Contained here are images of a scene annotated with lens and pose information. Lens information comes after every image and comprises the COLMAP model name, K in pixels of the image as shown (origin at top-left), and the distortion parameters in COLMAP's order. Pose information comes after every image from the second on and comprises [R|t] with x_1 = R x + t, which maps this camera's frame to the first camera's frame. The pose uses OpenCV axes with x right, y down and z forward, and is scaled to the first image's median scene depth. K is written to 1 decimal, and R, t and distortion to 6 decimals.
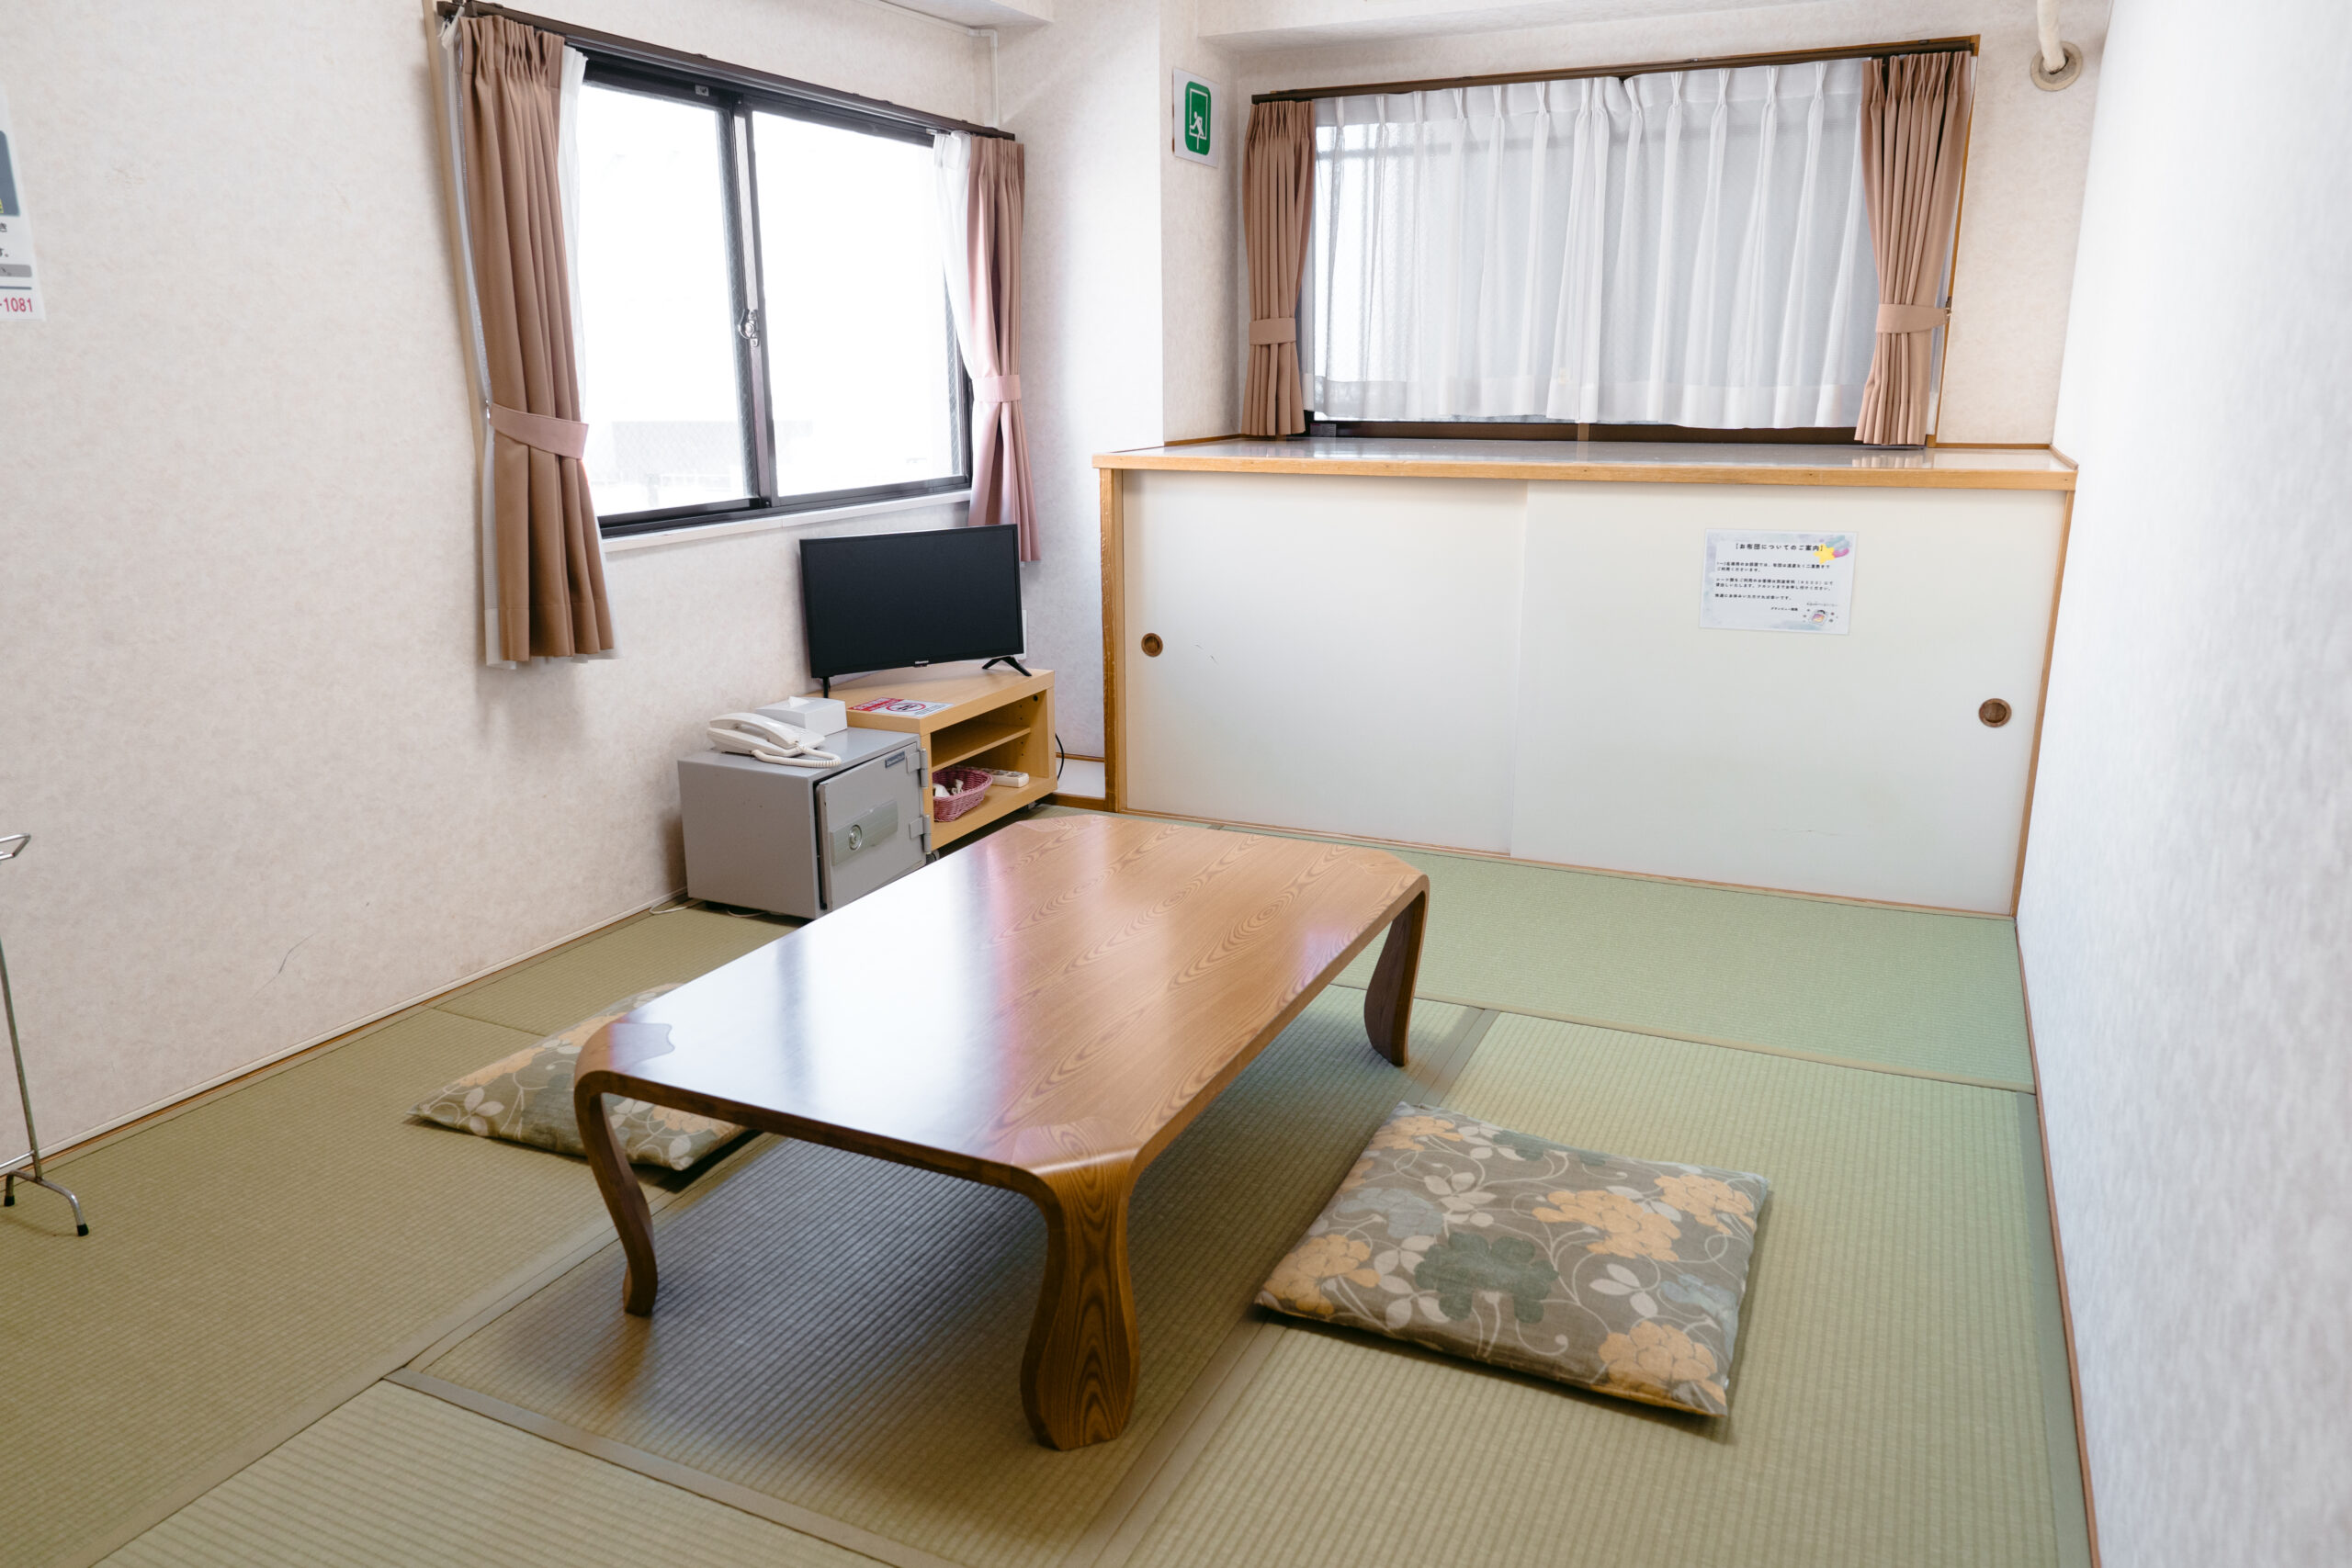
lens RADIAL K [[1601.9, 0, 1176.0], [0, 1601.9, 784.0], [0, 0, 1]] dist [-0.003689, 0.002224]
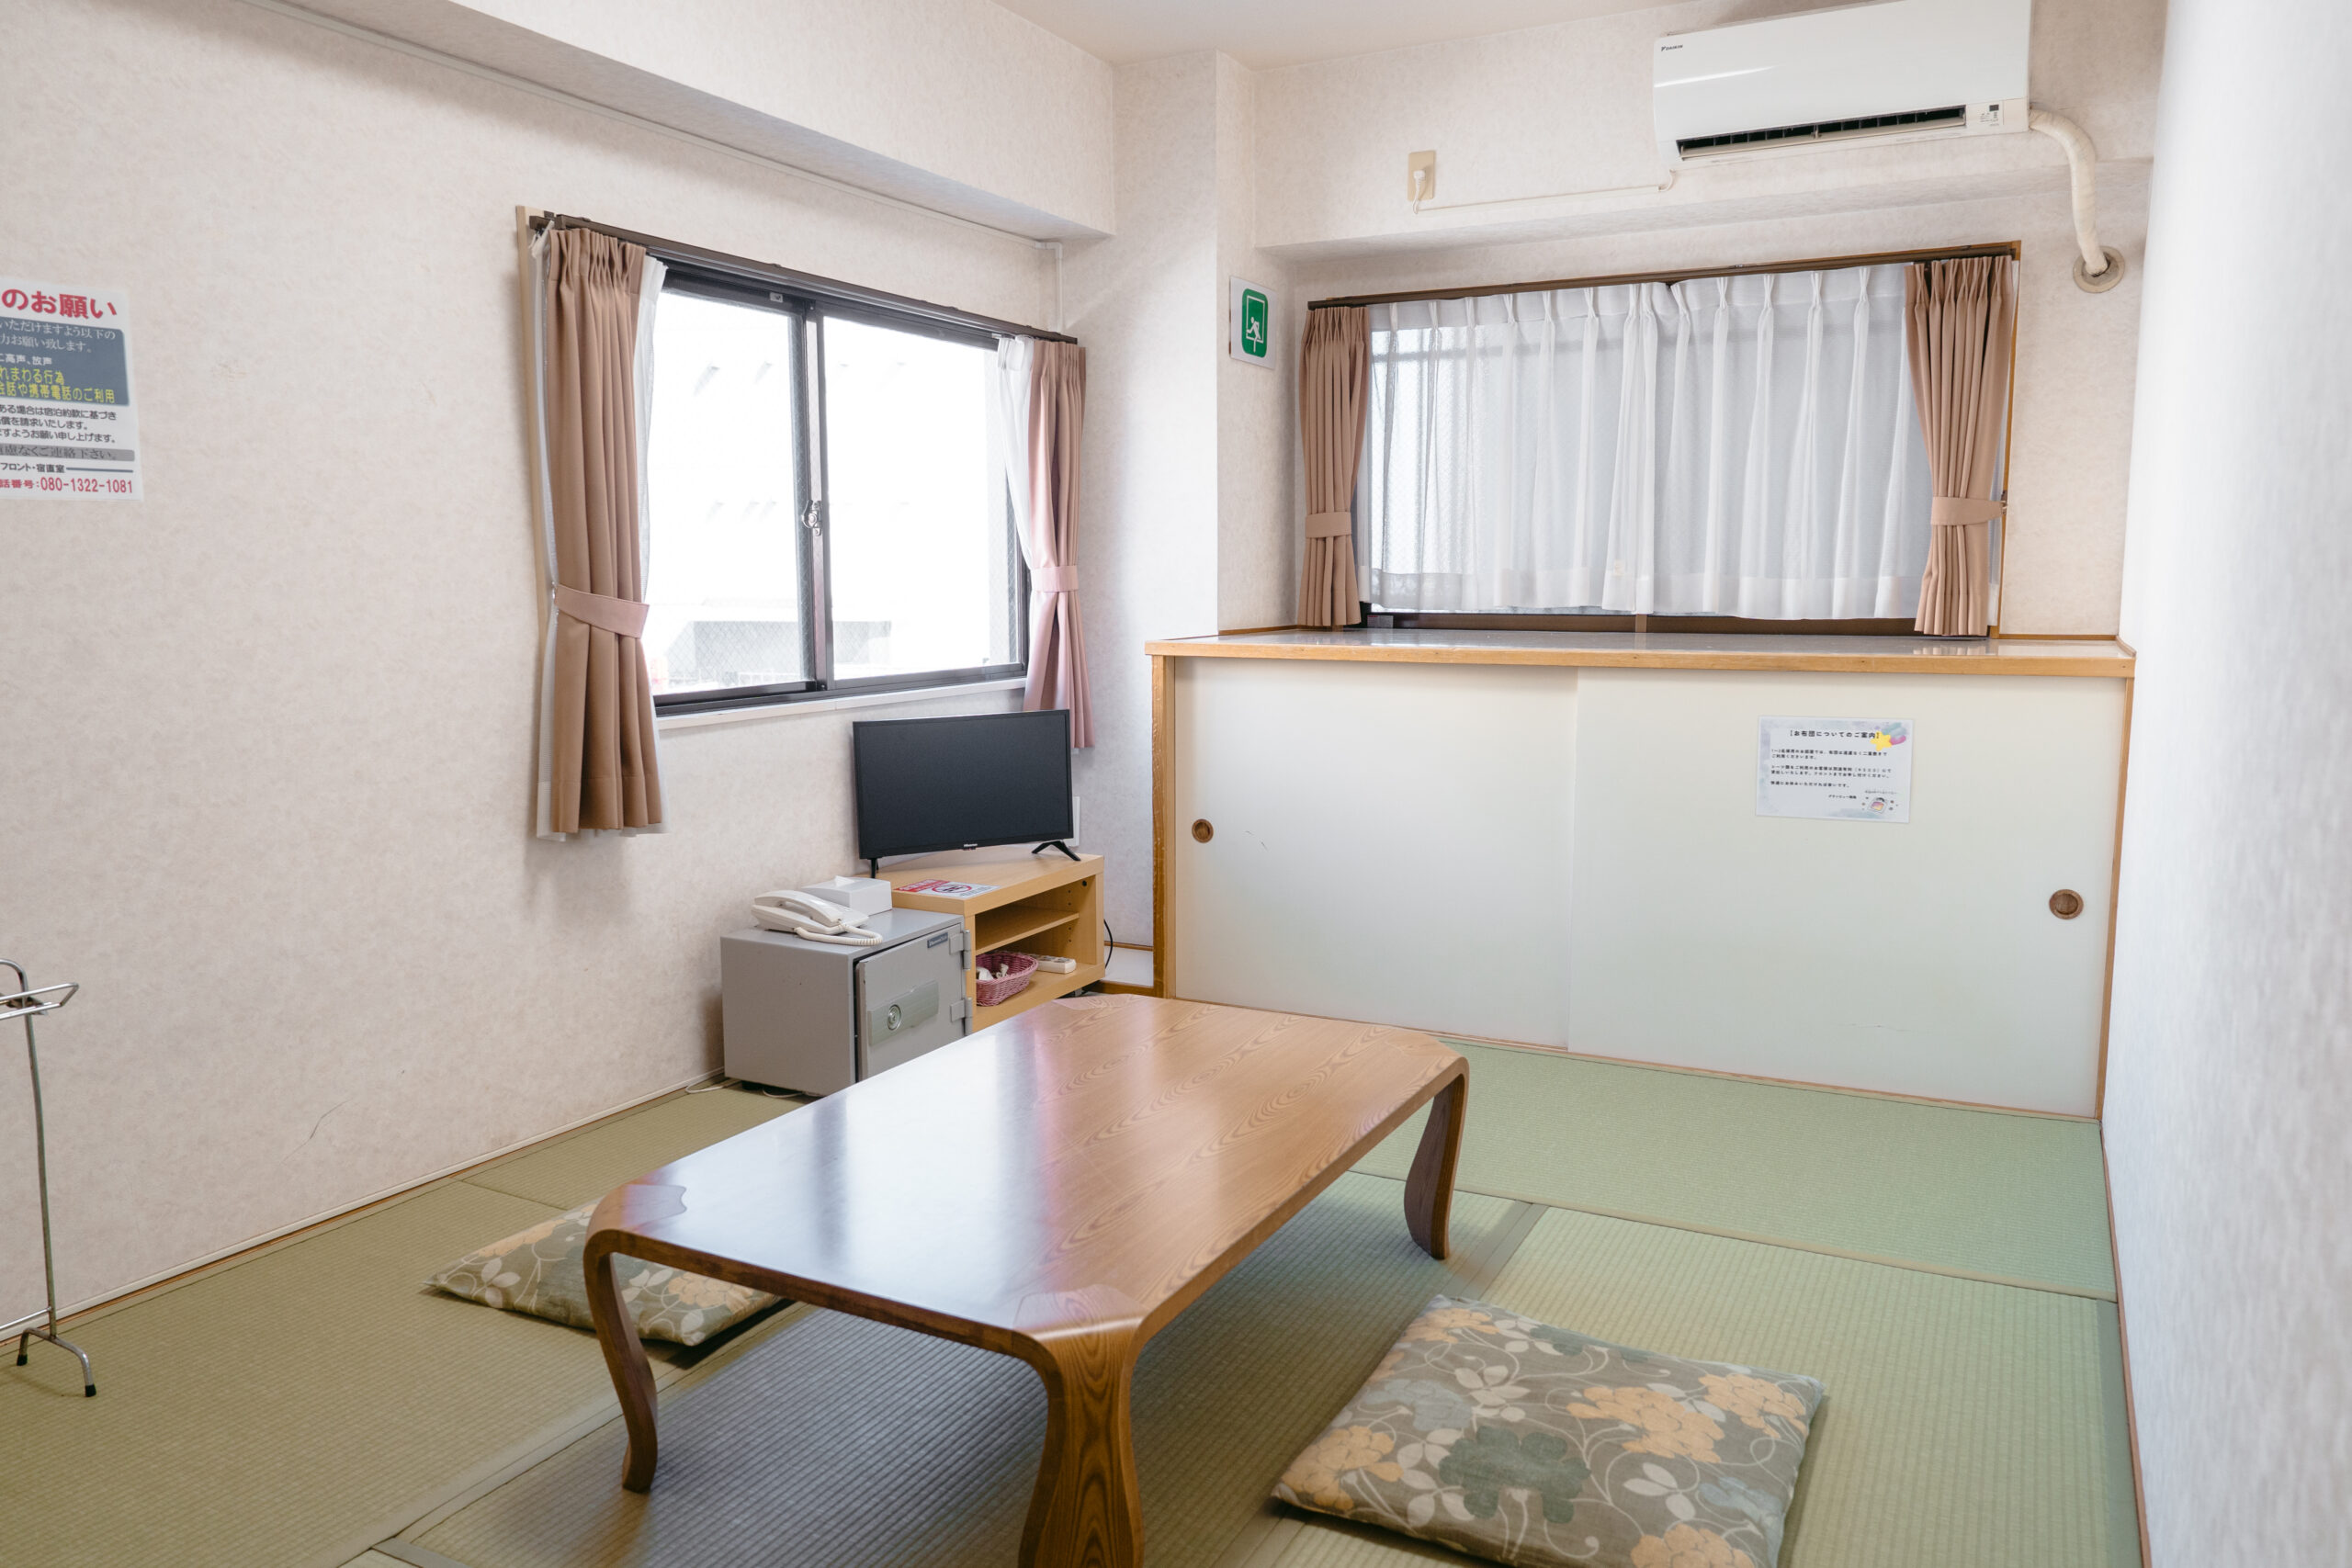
lens RADIAL K [[1648.5, 0, 1181.4], [0, 1648.5, 778.4], [0, 0, 1]] dist [-0.005033, 0.006018]
pose [[0.998960, 0.008606, -0.044777, 0.018072], [-0.014342, 0.991489, -0.129395, 0.013833], [0.043283, 0.129903, 0.990582, -0.016047]]
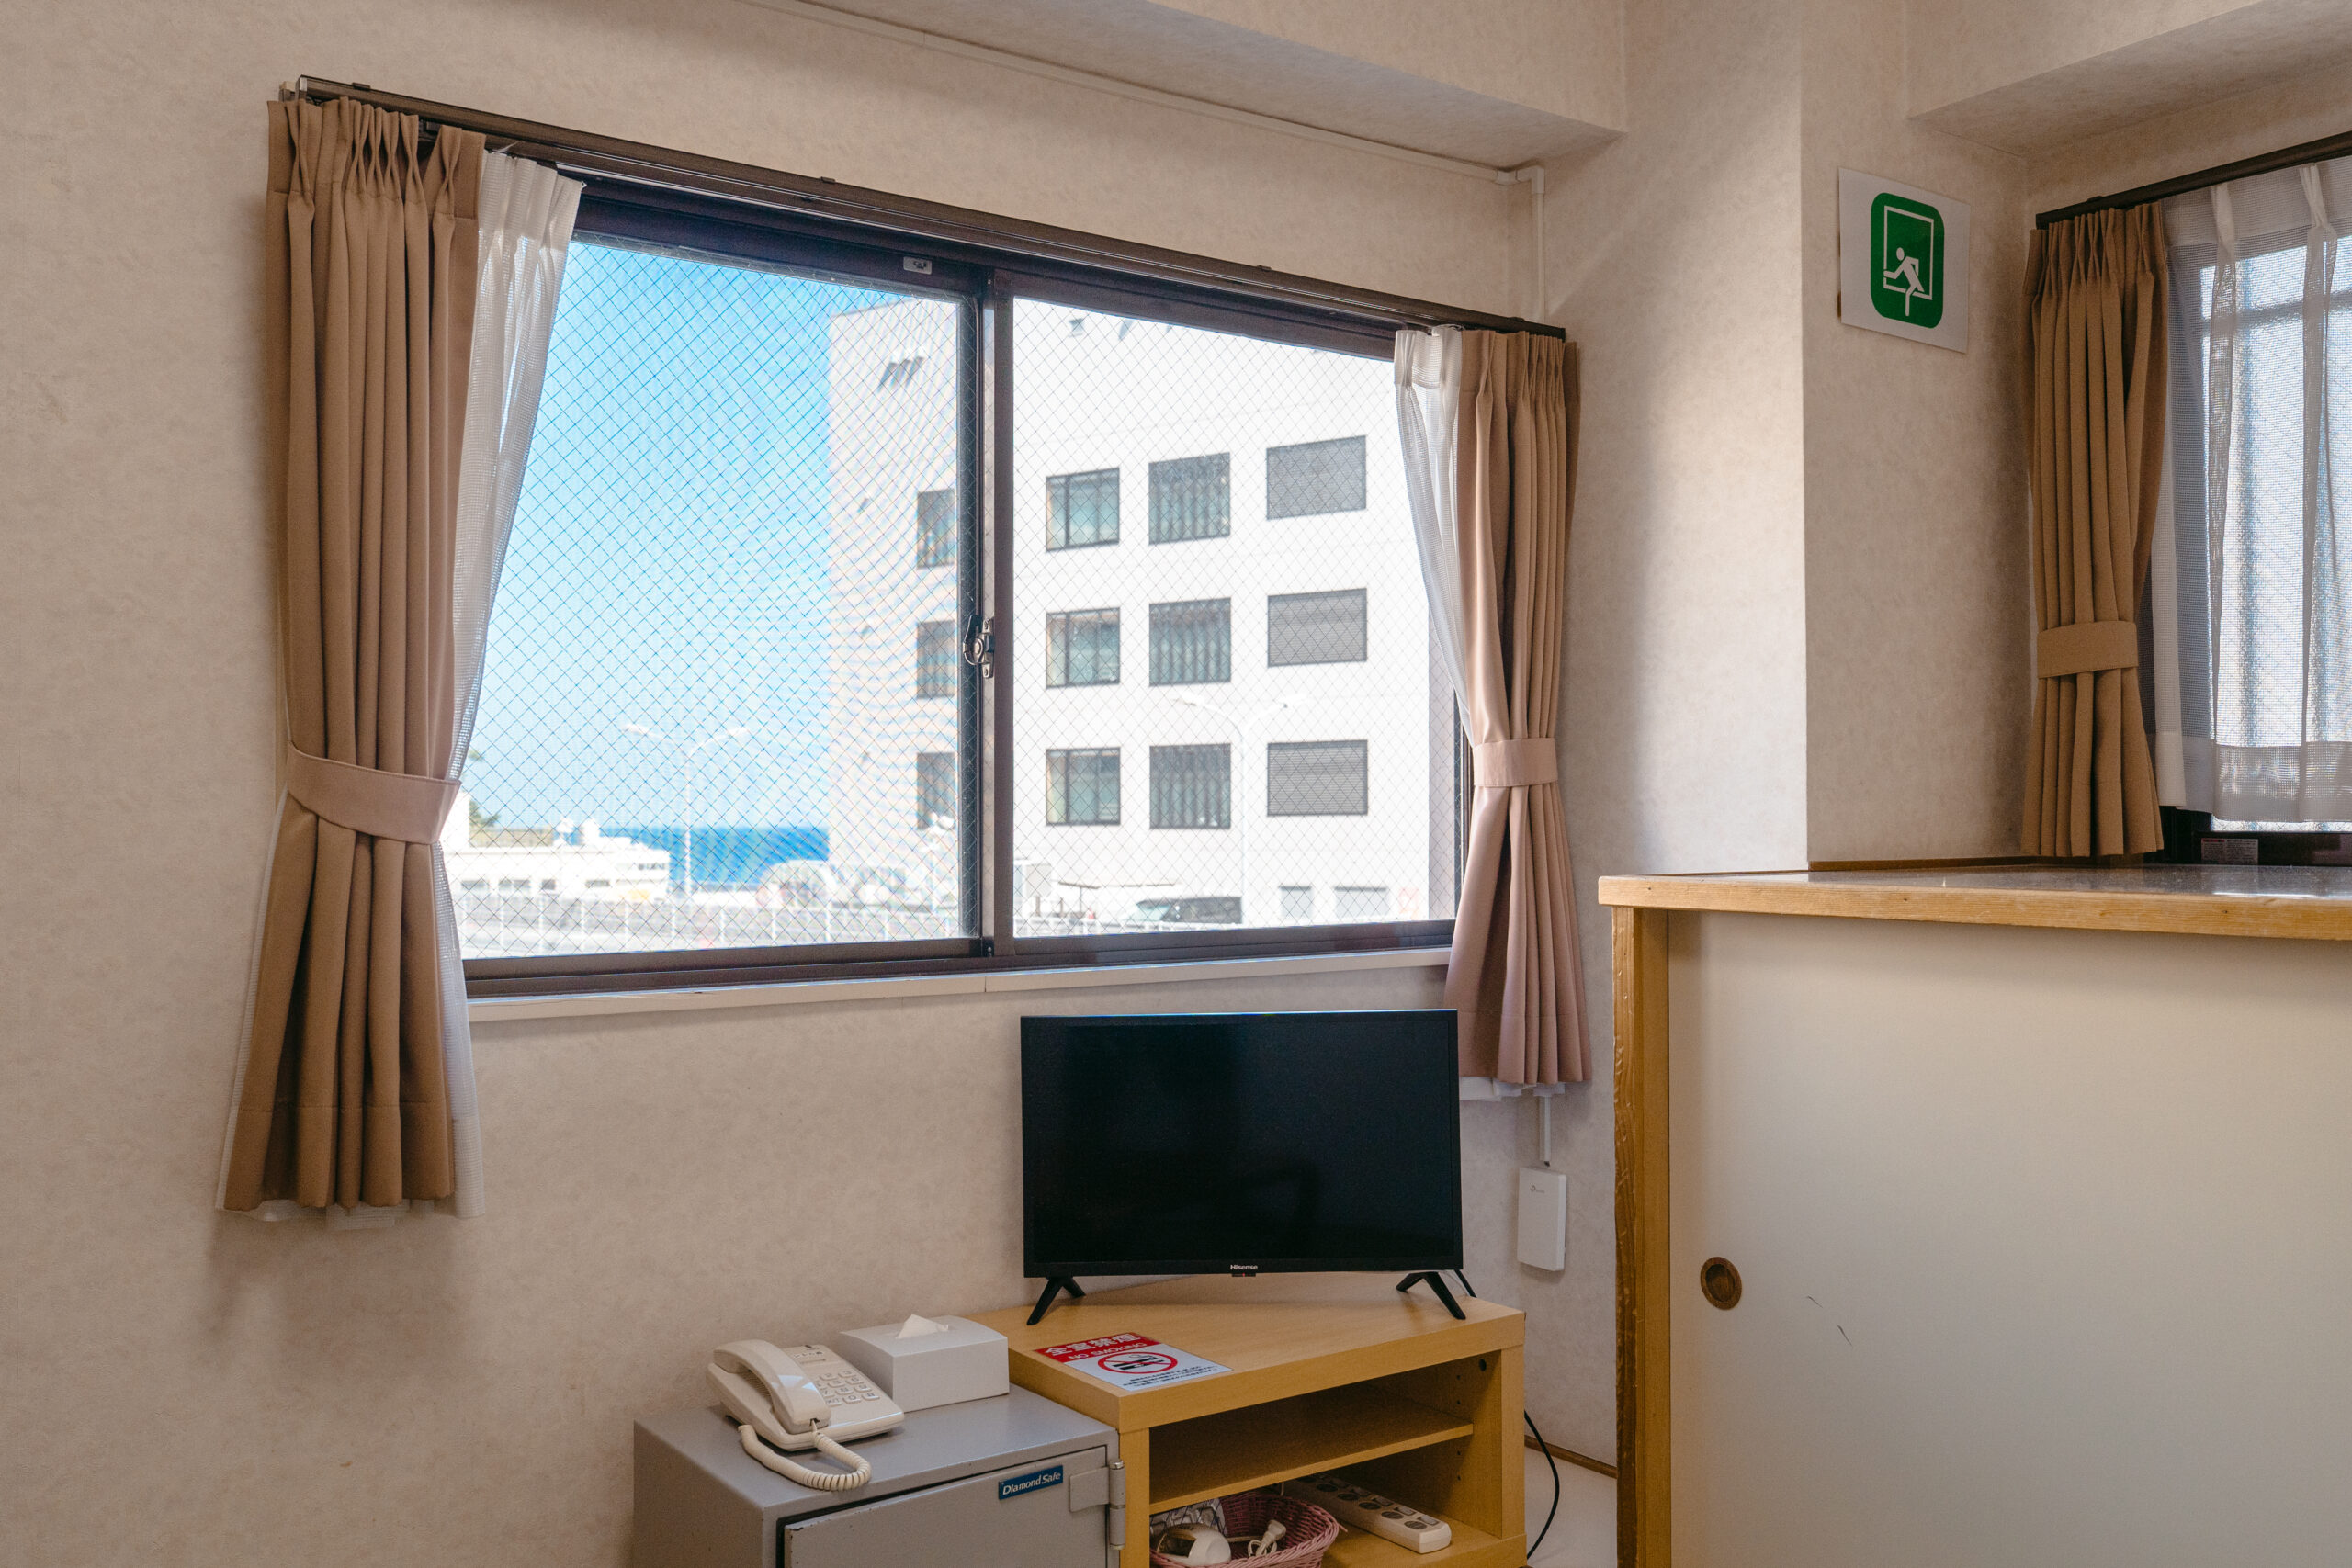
lens RADIAL K [[1992.8, 0, 1186.6], [0, 1992.8, 786.5], [0, 0, 1]] dist [0.001735, -0.001969]
pose [[0.866210, -0.005902, -0.499645, 0.146786], [-0.128203, 0.963833, -0.233644, -0.074009], [0.482954, 0.266441, 0.834125, 0.425162]]
